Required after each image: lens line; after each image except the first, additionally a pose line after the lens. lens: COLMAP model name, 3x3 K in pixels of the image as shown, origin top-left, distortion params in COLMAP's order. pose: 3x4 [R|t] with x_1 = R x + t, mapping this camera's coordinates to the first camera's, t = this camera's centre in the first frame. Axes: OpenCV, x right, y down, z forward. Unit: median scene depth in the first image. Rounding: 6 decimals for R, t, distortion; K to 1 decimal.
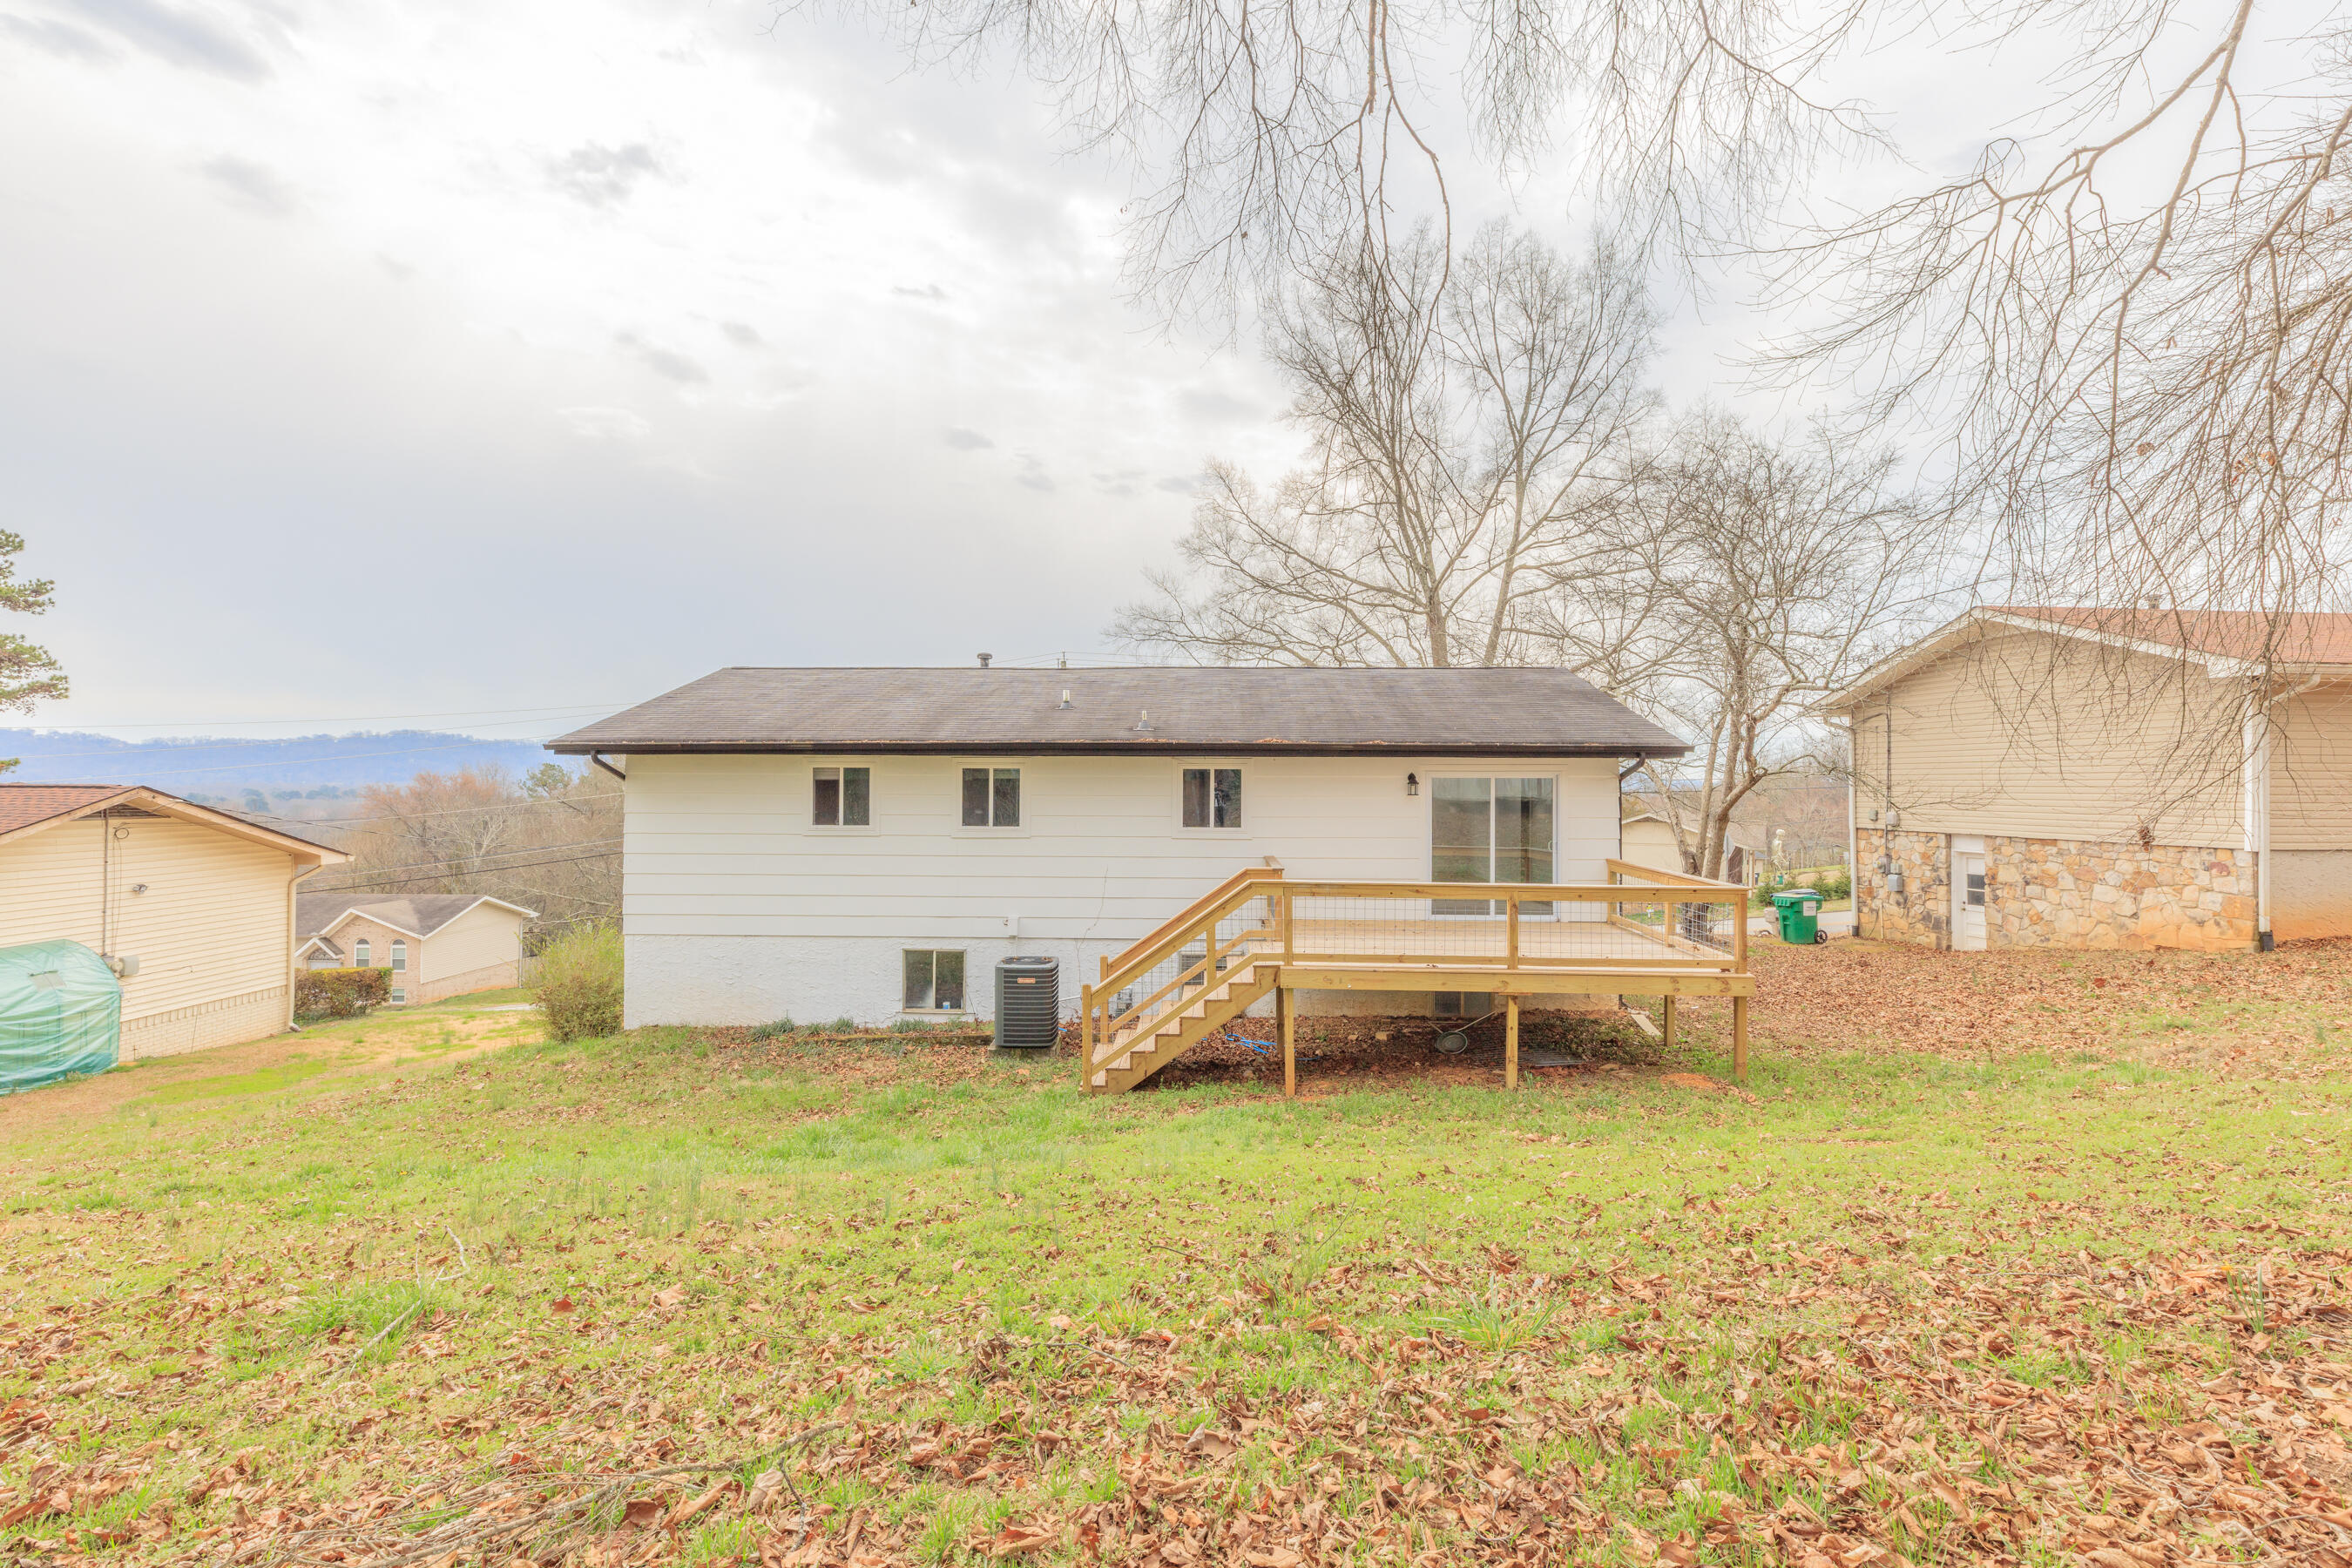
lens RADIAL K [[1077.4, 0, 1176.0], [0, 1077.4, 784.0], [0, 0, 1]] dist [0.002525, 0.000268]
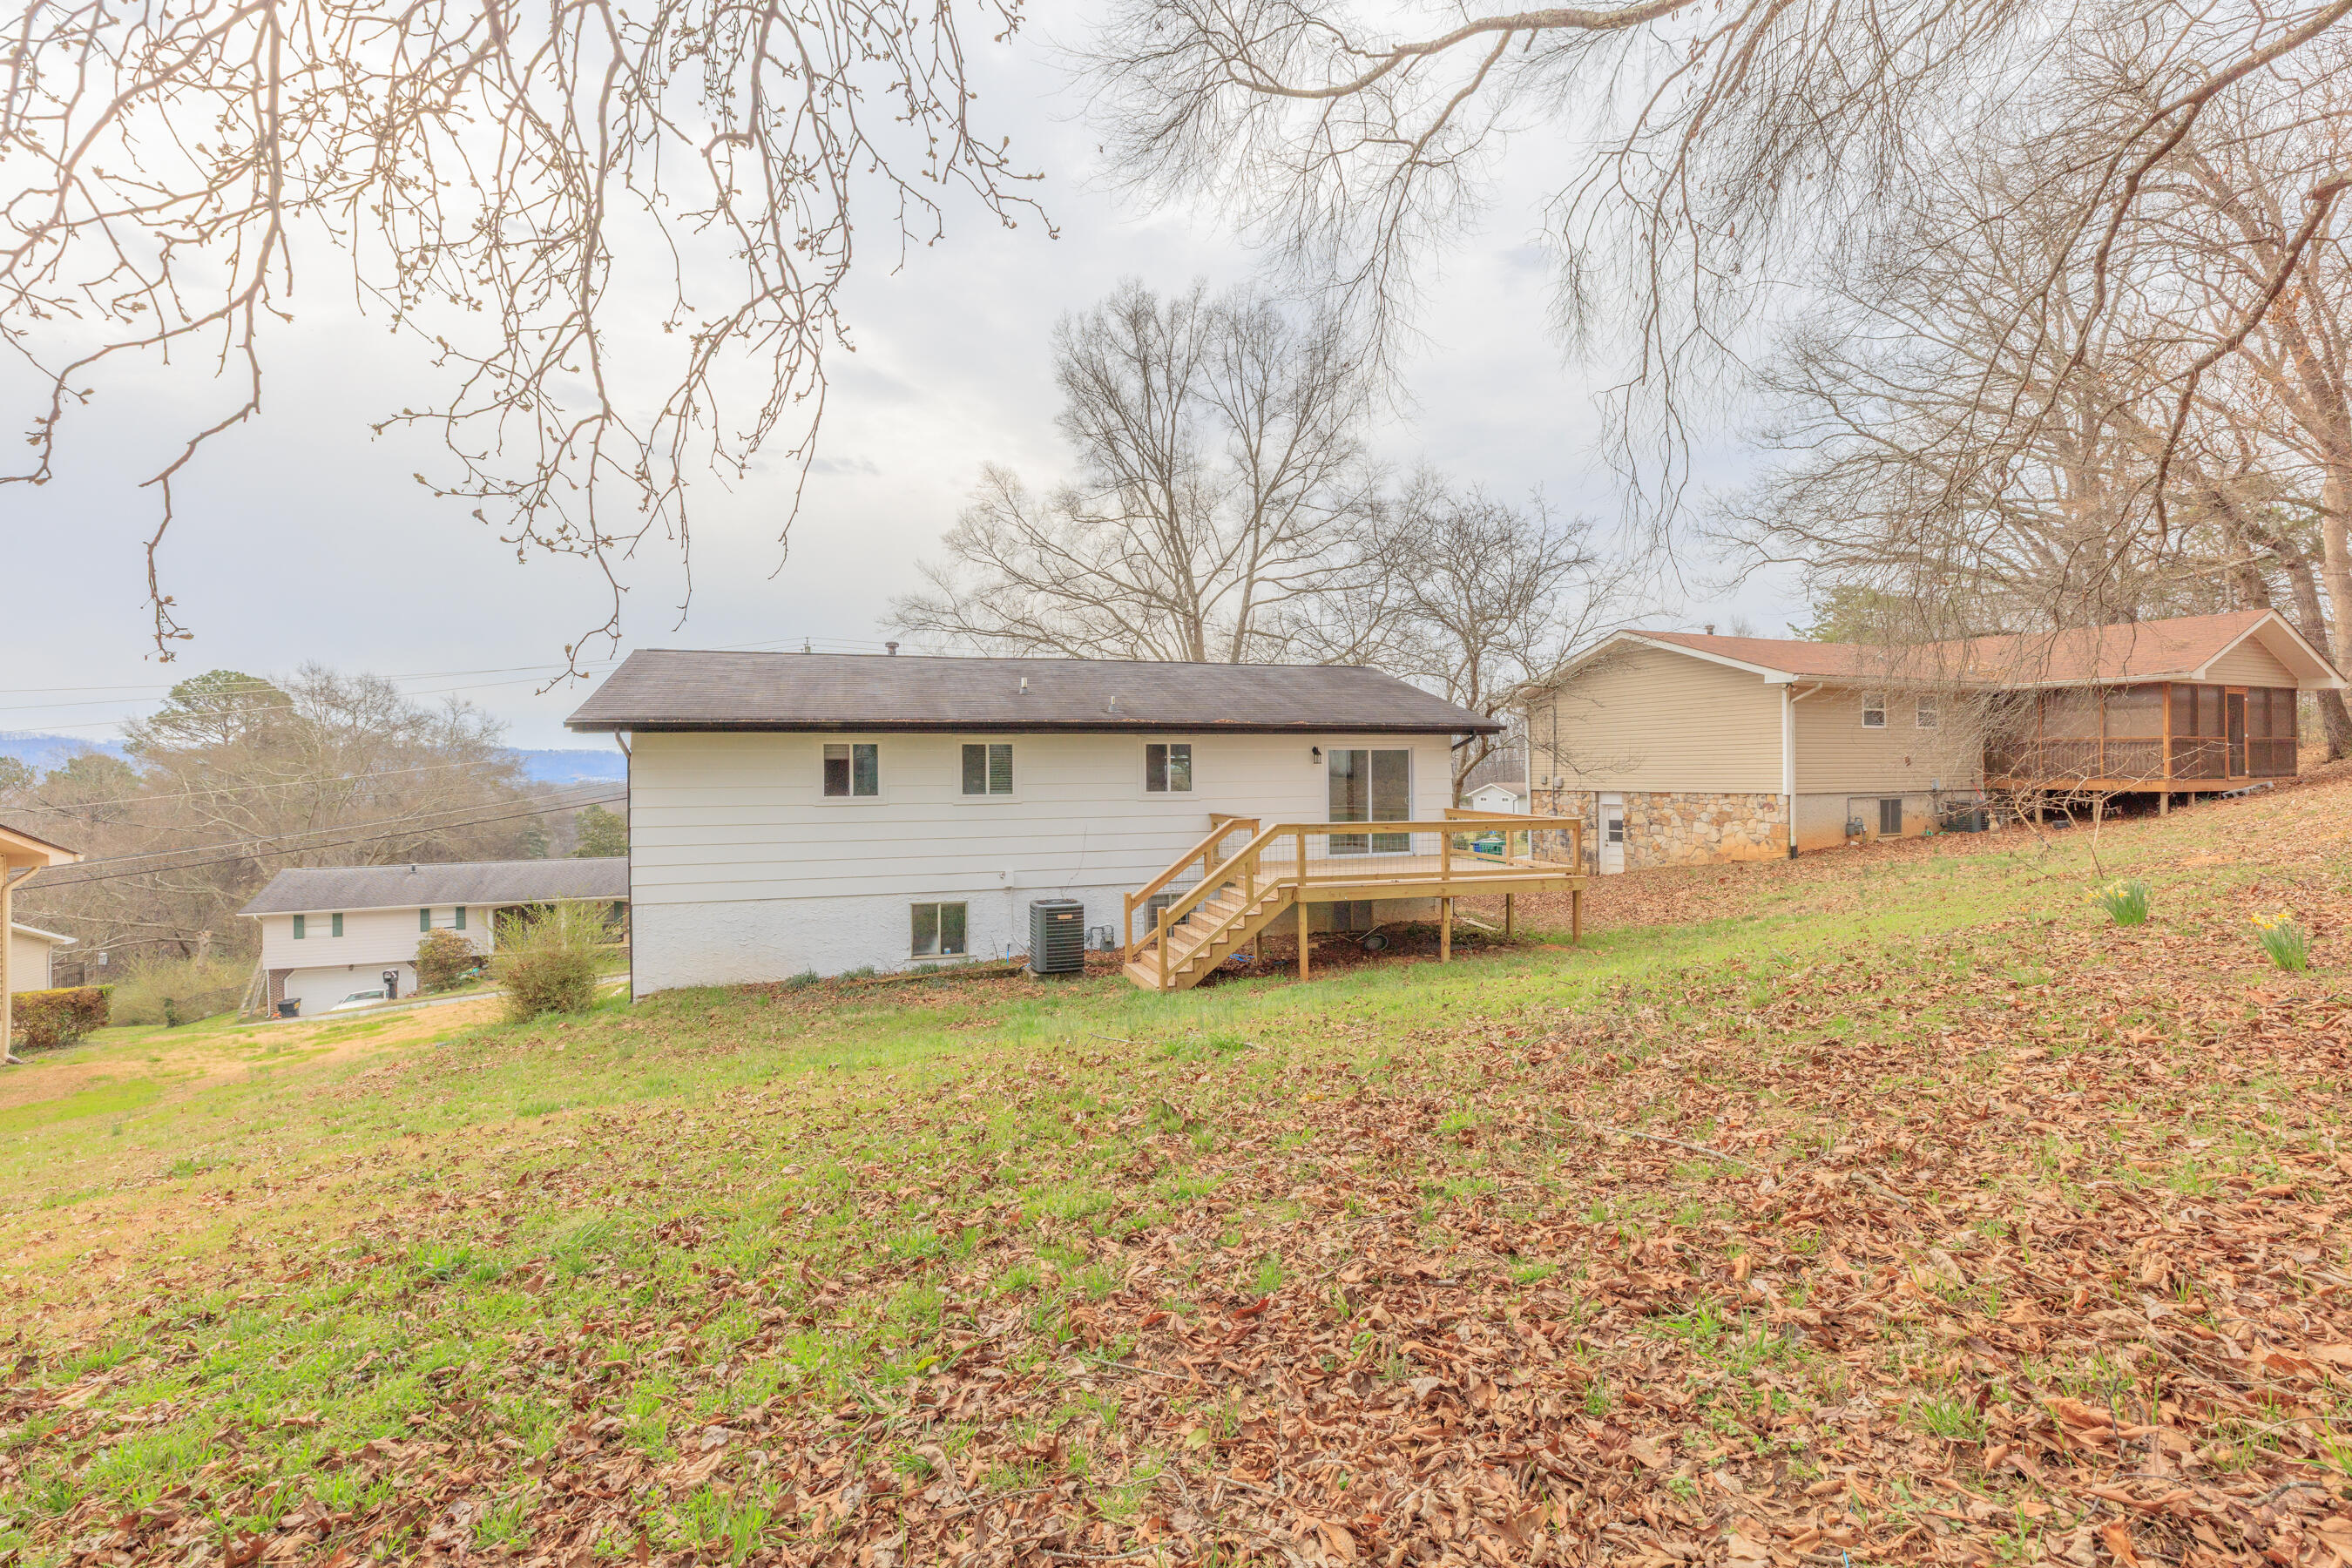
lens RADIAL K [[1057.4, 0, 1176.0], [0, 1057.4, 784.0], [0, 0, 1]] dist [0.001658, 0.000008]
pose [[0.940919, -0.016370, 0.338237, -0.365169], [0.012528, 0.999830, 0.013538, 0.015472], [-0.338401, -0.008501, 0.940964, -0.144245]]
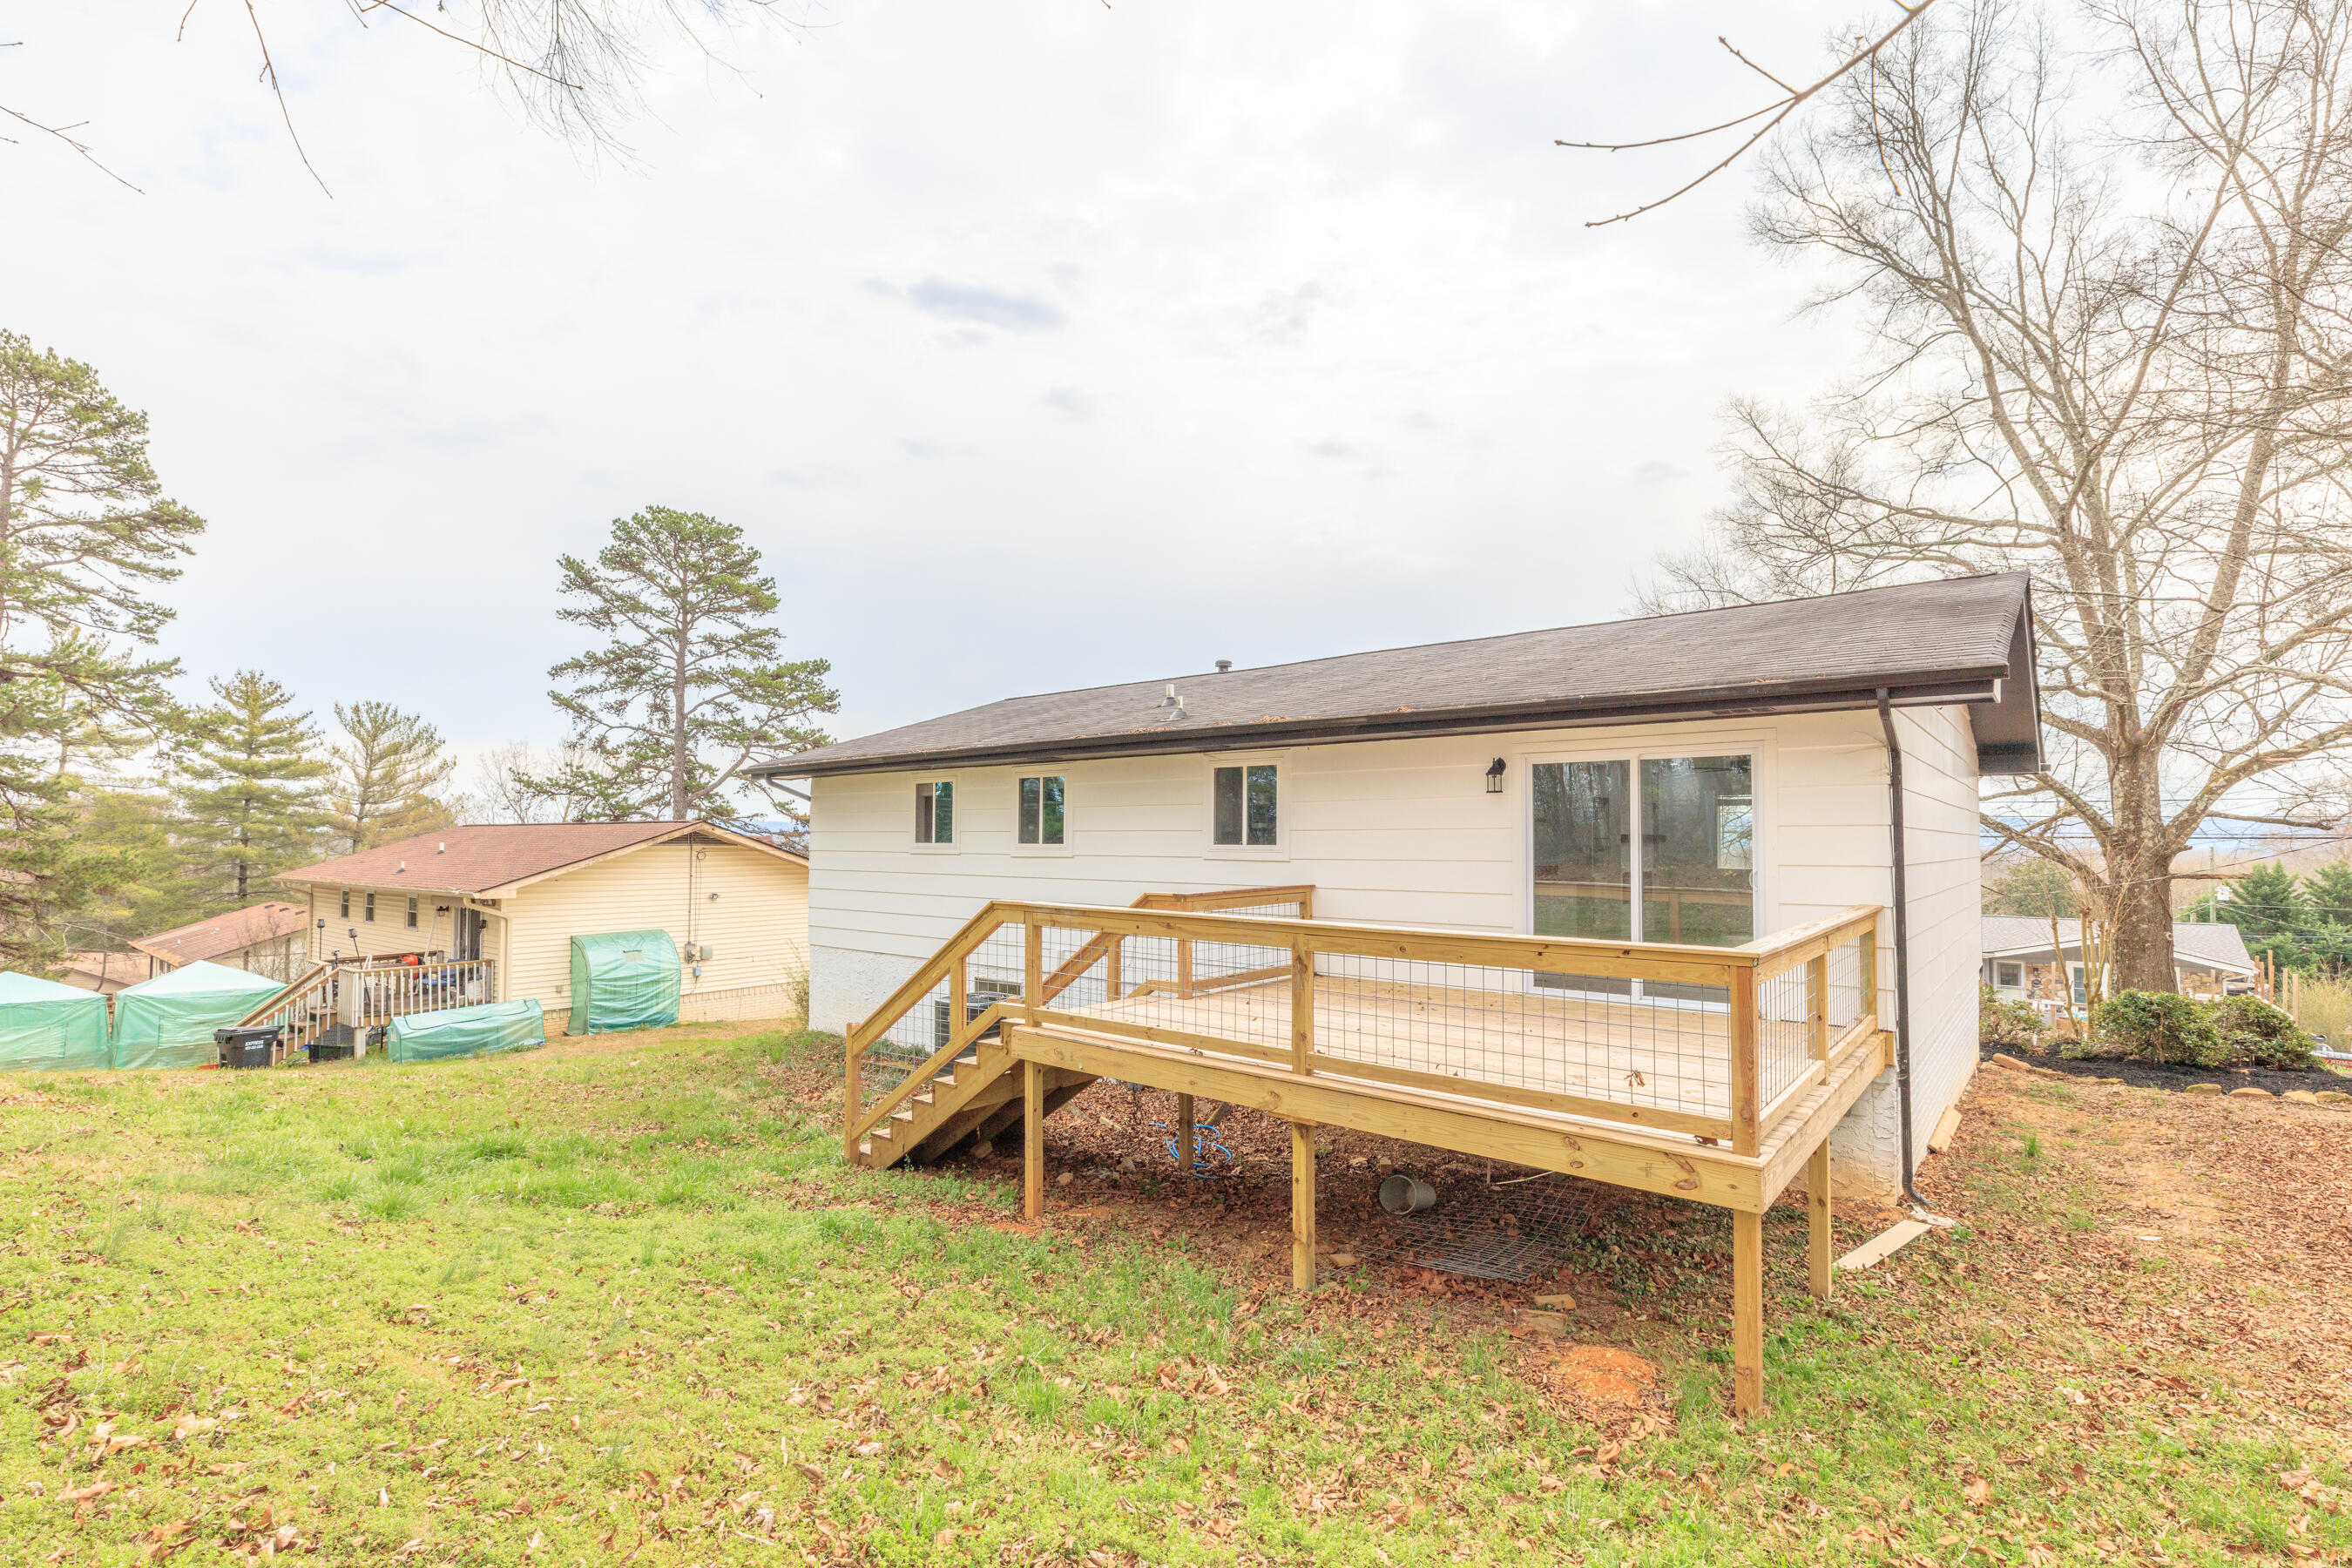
lens RADIAL K [[1057.4, 0, 1176.0], [0, 1057.4, 784.0], [0, 0, 1]] dist [0.001658, 0.000008]
pose [[0.781660, -0.035337, -0.622703, 0.447387], [-0.001254, 0.998303, -0.058226, 0.040098], [0.623703, 0.046293, 0.780289, 0.390553]]
